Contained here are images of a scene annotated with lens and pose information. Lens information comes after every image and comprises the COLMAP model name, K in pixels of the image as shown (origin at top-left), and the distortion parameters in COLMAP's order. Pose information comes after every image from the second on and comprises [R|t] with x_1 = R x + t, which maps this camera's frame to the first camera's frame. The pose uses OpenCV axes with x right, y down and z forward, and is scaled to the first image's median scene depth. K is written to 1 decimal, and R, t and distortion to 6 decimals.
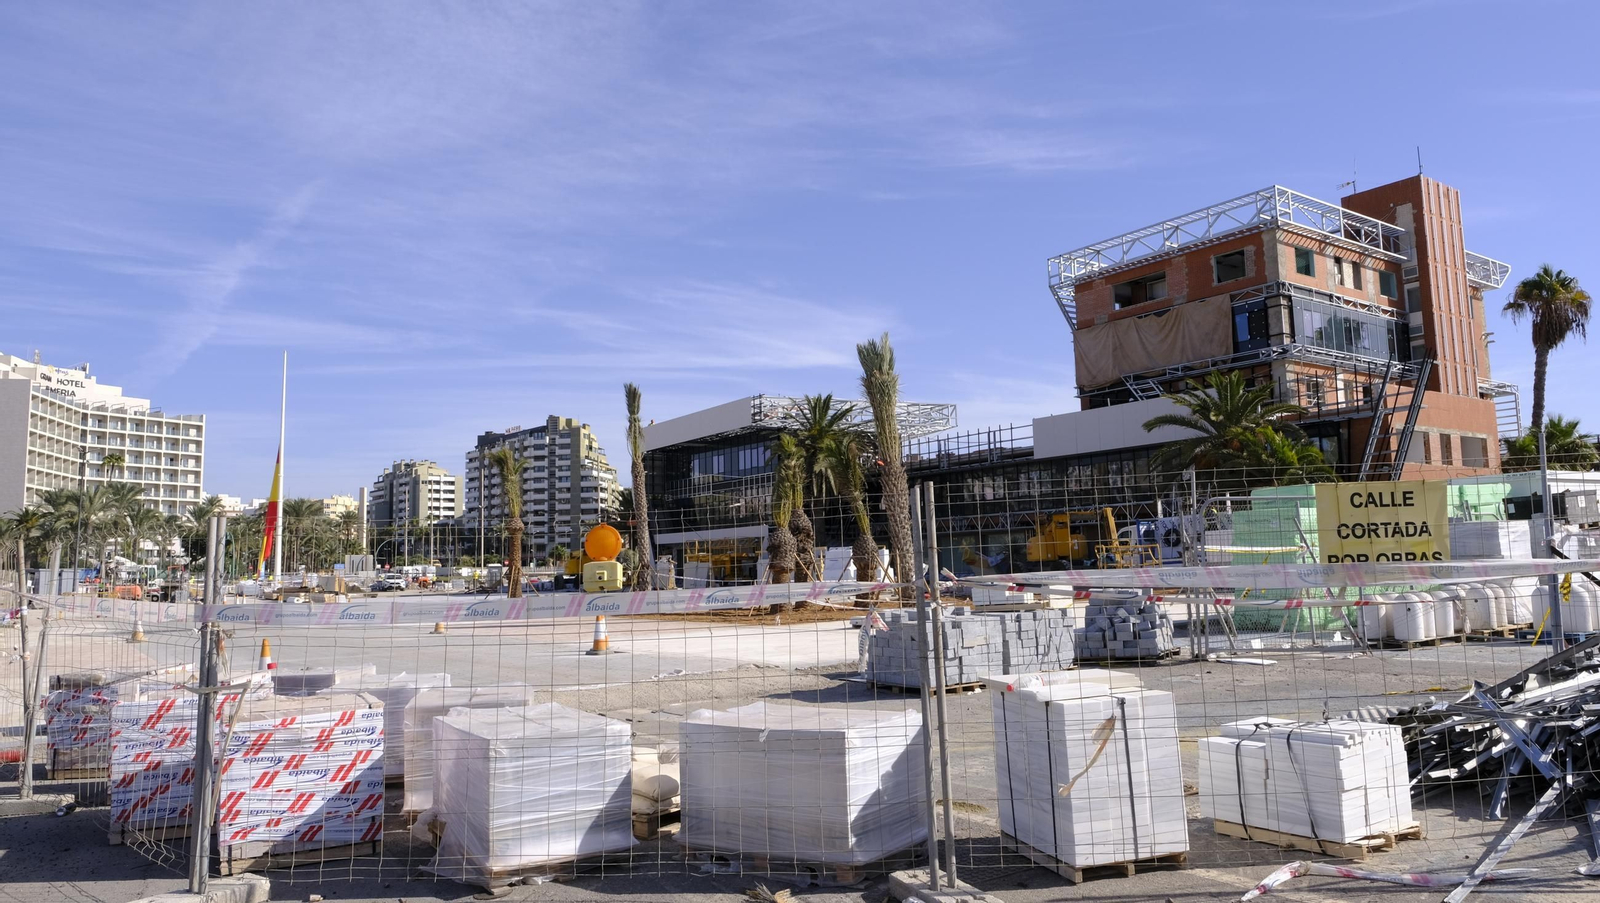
lens RADIAL K [[1083.5, 0, 803.1], [0, 1083.5, 453.9], [0, 0, 1]] dist [-0.031051, 0.014260]
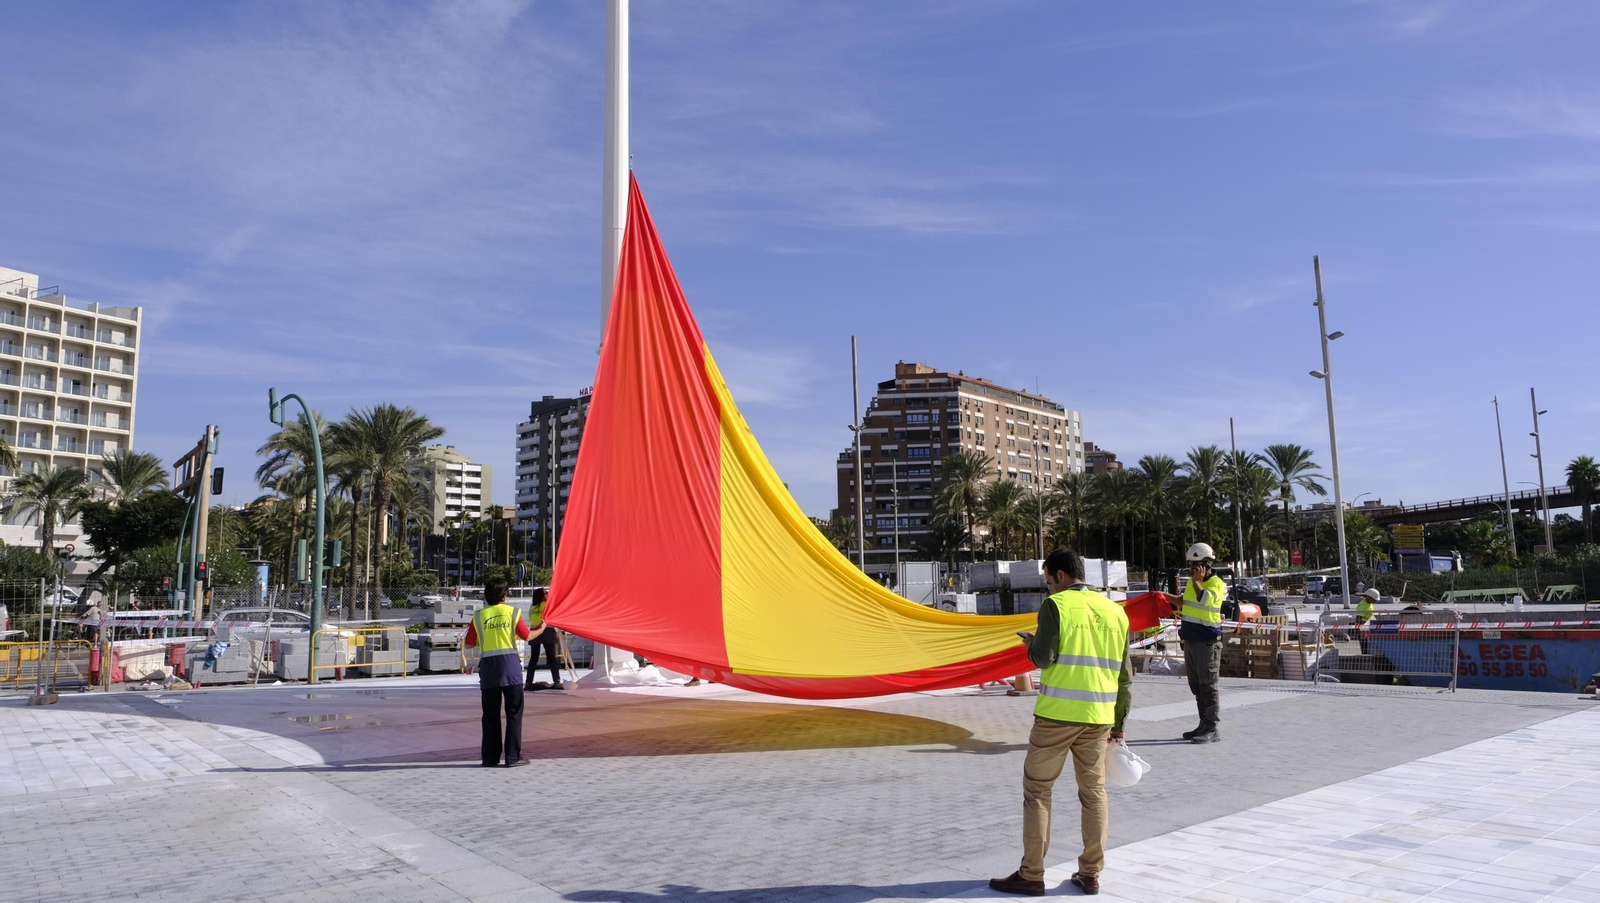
lens RADIAL K [[1083.5, 0, 802.4], [0, 1083.5, 454.9], [0, 0, 1]] dist [-0.031051, 0.014260]
pose [[0.998675, 0.012093, 0.050029, -0.179718], [-0.011006, 0.999698, -0.021960, 0.035955], [-0.050279, 0.021380, 0.998506, 0.319545]]
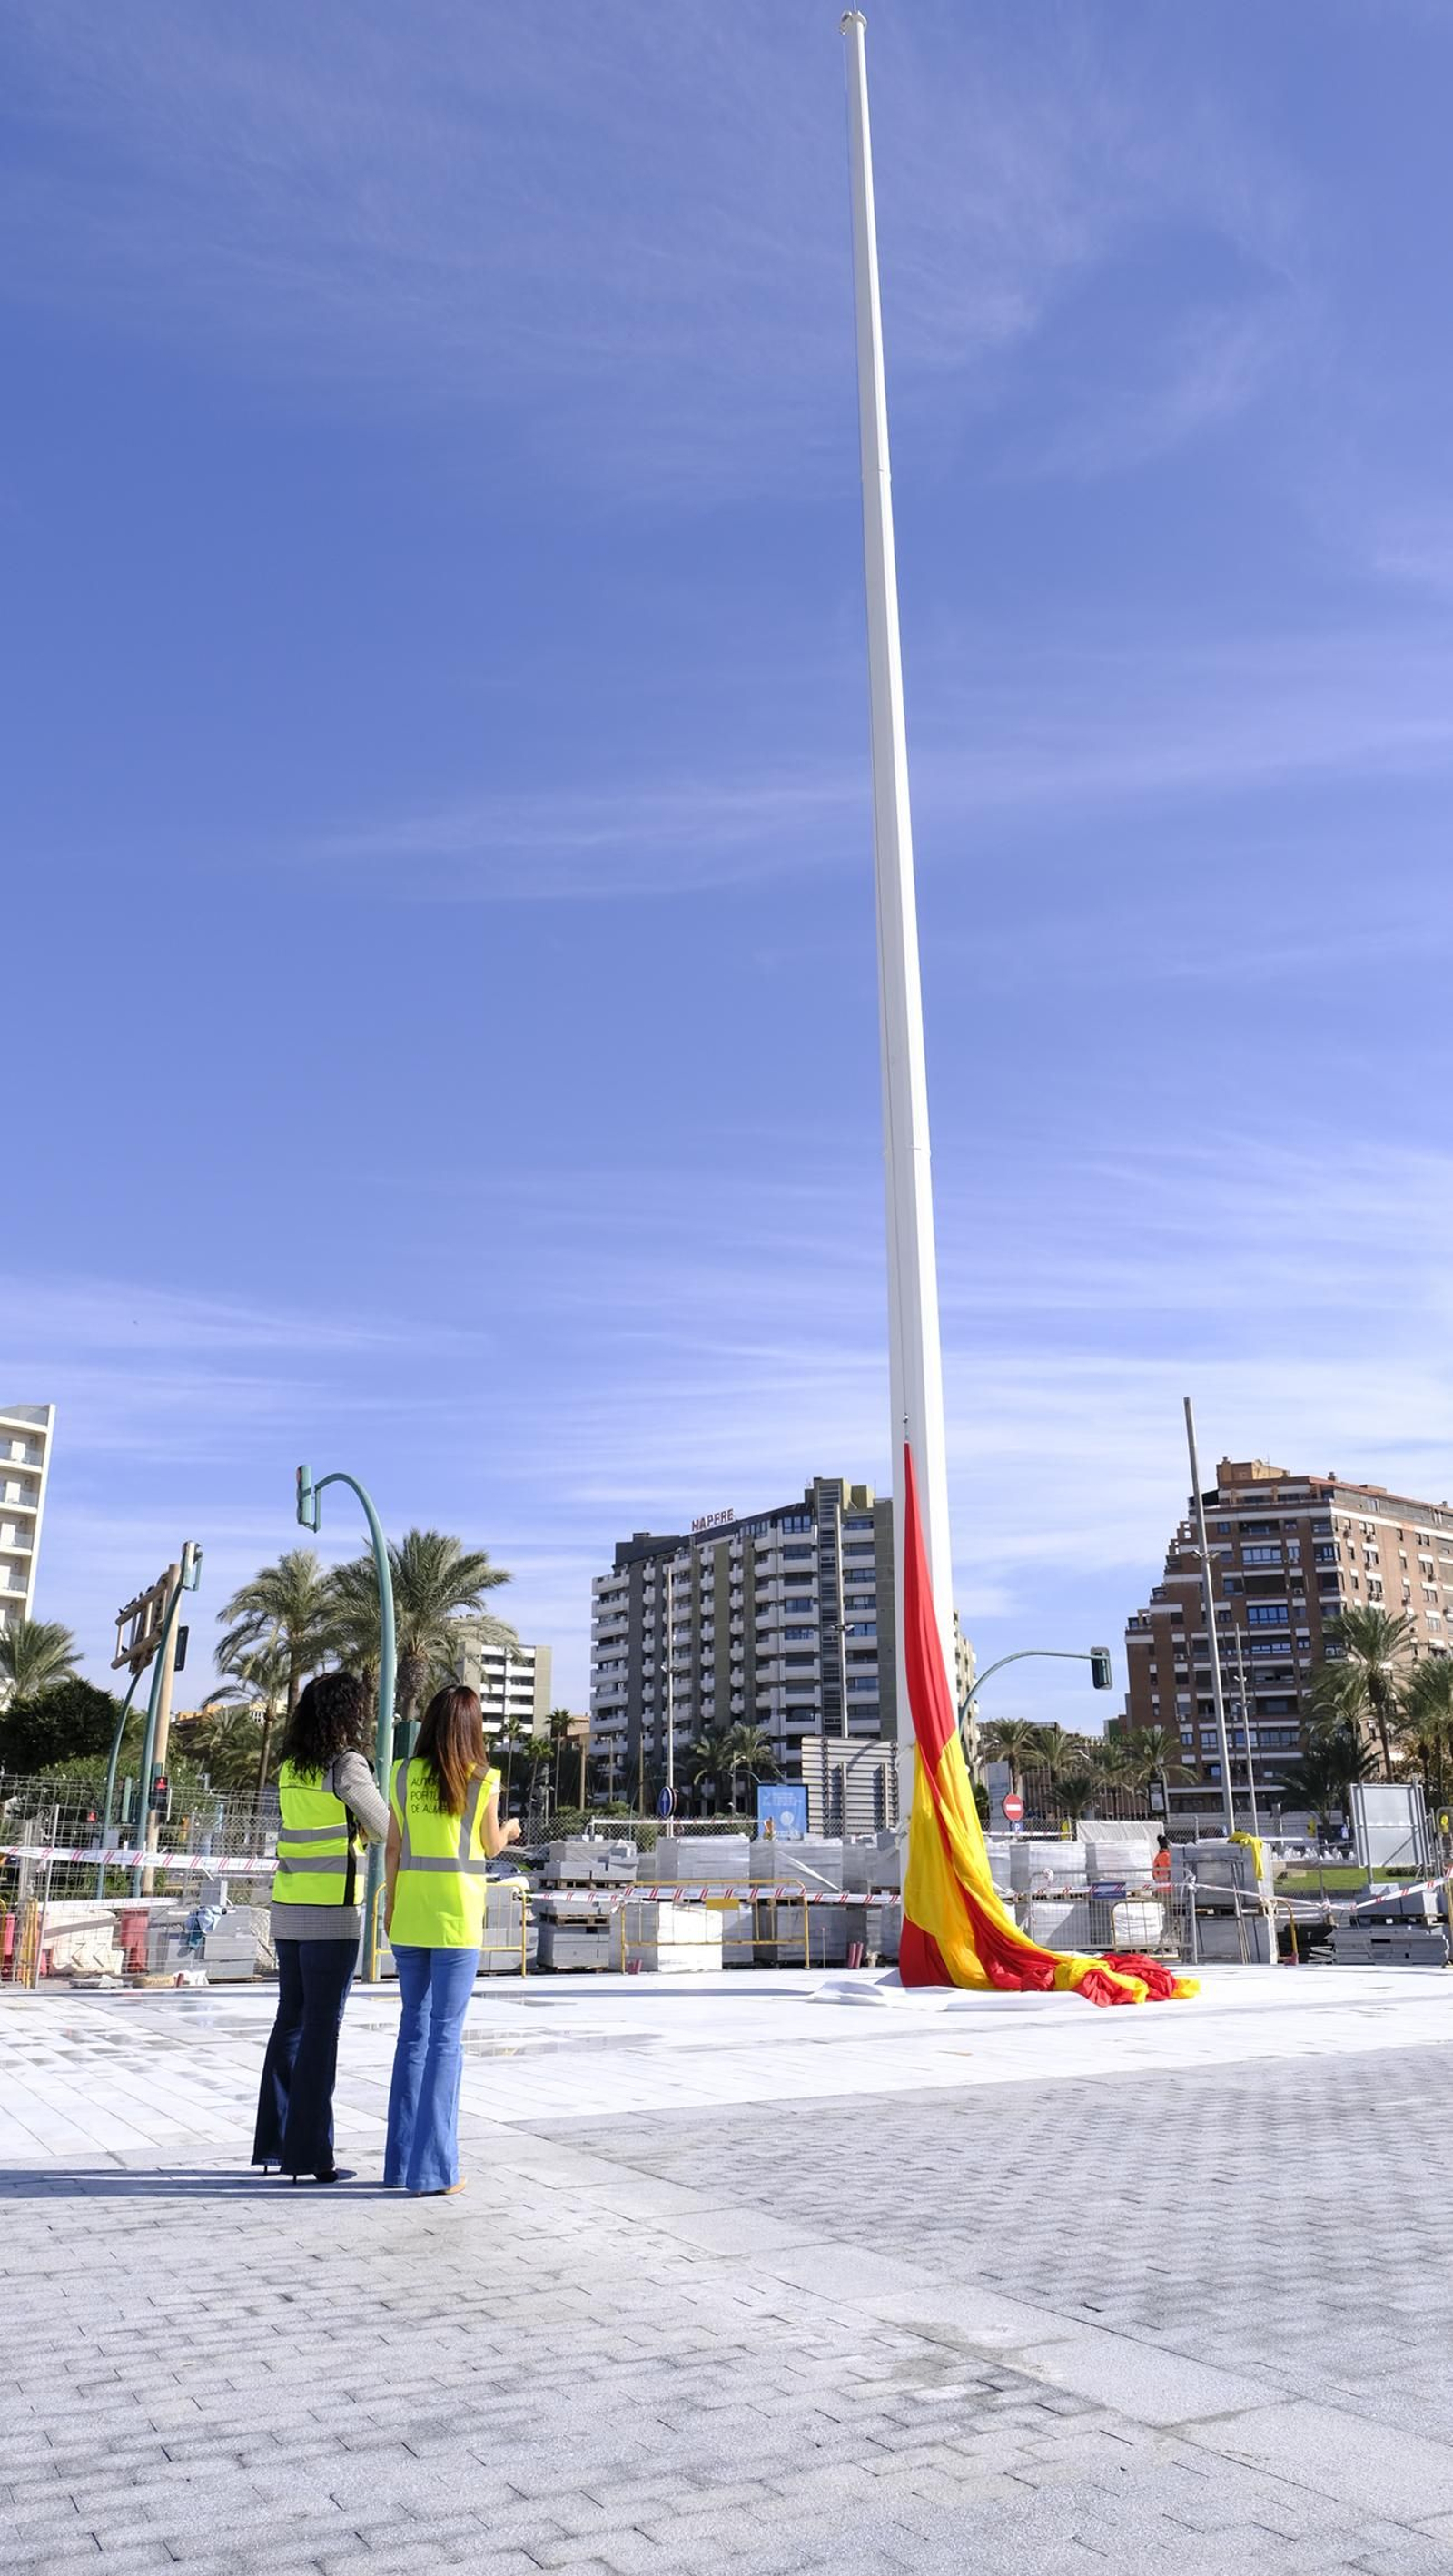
lens RADIAL K [[1744.6, 0, 724.4], [0, 1744.6, 1283.9], [0, 0, 1]] dist [-0.031051, 0.014260]
pose [[0.991882, -0.024330, -0.124815, -0.187052], [-0.003270, 0.976321, -0.216302, 0.038598], [0.127122, 0.214954, 0.968315, 0.327298]]
